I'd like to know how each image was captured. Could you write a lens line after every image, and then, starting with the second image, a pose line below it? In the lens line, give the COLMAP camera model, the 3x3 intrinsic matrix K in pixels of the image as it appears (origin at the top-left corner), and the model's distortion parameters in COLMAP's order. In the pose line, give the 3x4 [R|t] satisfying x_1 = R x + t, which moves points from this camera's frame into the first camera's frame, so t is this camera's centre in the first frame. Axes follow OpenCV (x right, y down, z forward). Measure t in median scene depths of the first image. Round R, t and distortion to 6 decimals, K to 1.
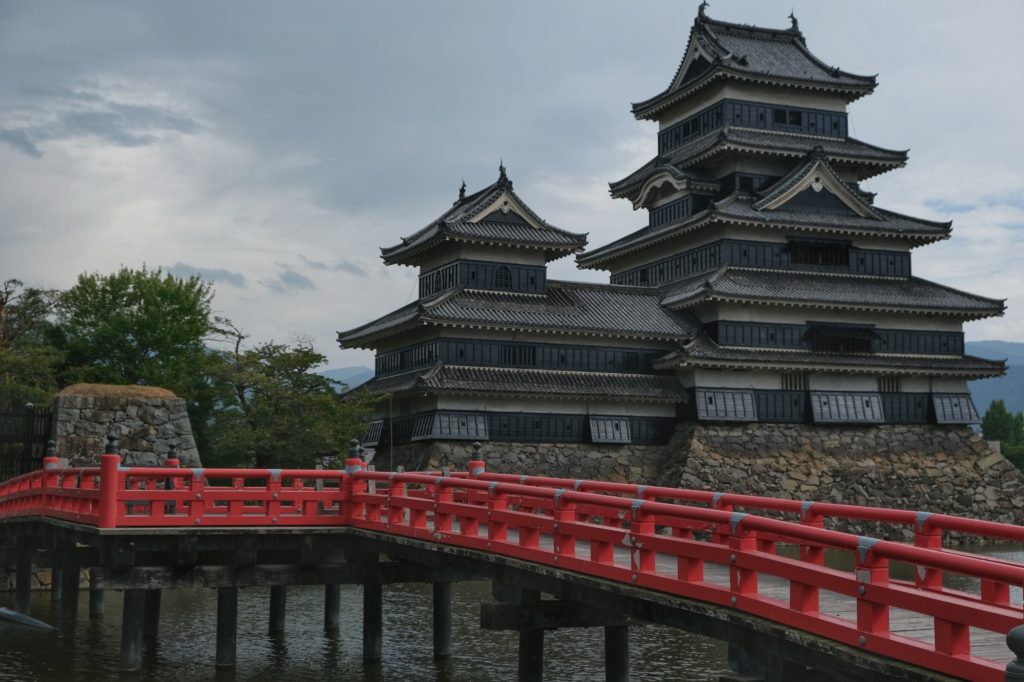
lens RADIAL K [[1428.8, 0, 512.0], [0, 1428.8, 341.0], [0, 0, 1]] dist [-0.021154, -0.028694]
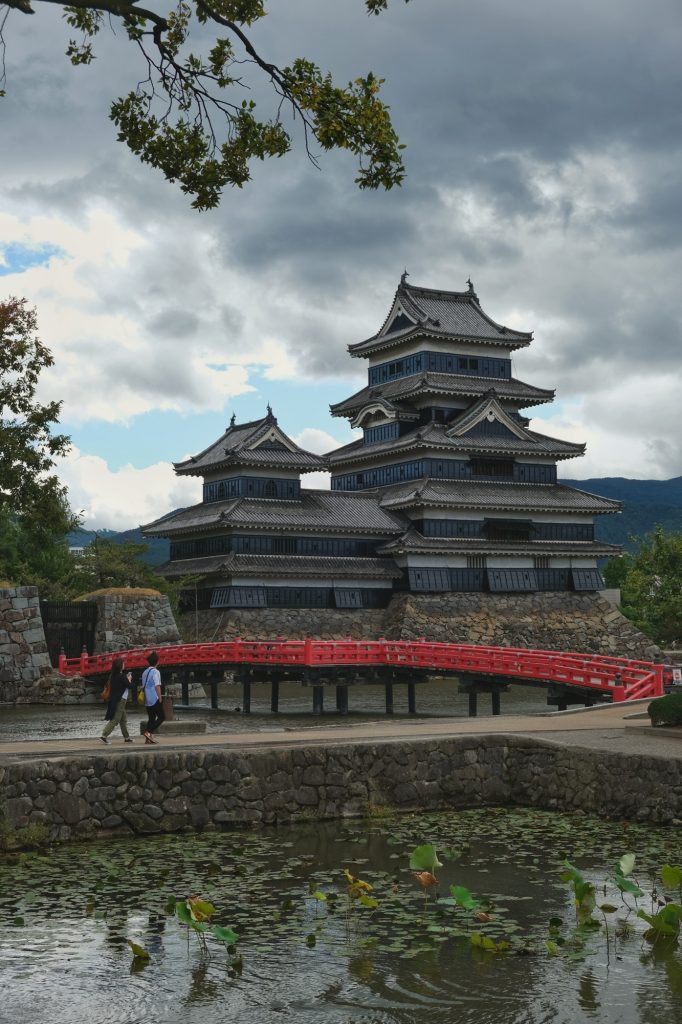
lens RADIAL K [[1428.8, 0, 341.0], [0, 1428.8, 512.0], [0, 0, 1]] dist [-0.021154, -0.028694]
pose [[0.990777, -0.000454, 0.135503, -0.120934], [-0.001936, 0.999845, 0.017503, -0.044039], [-0.135489, -0.017604, 0.990622, -0.360317]]
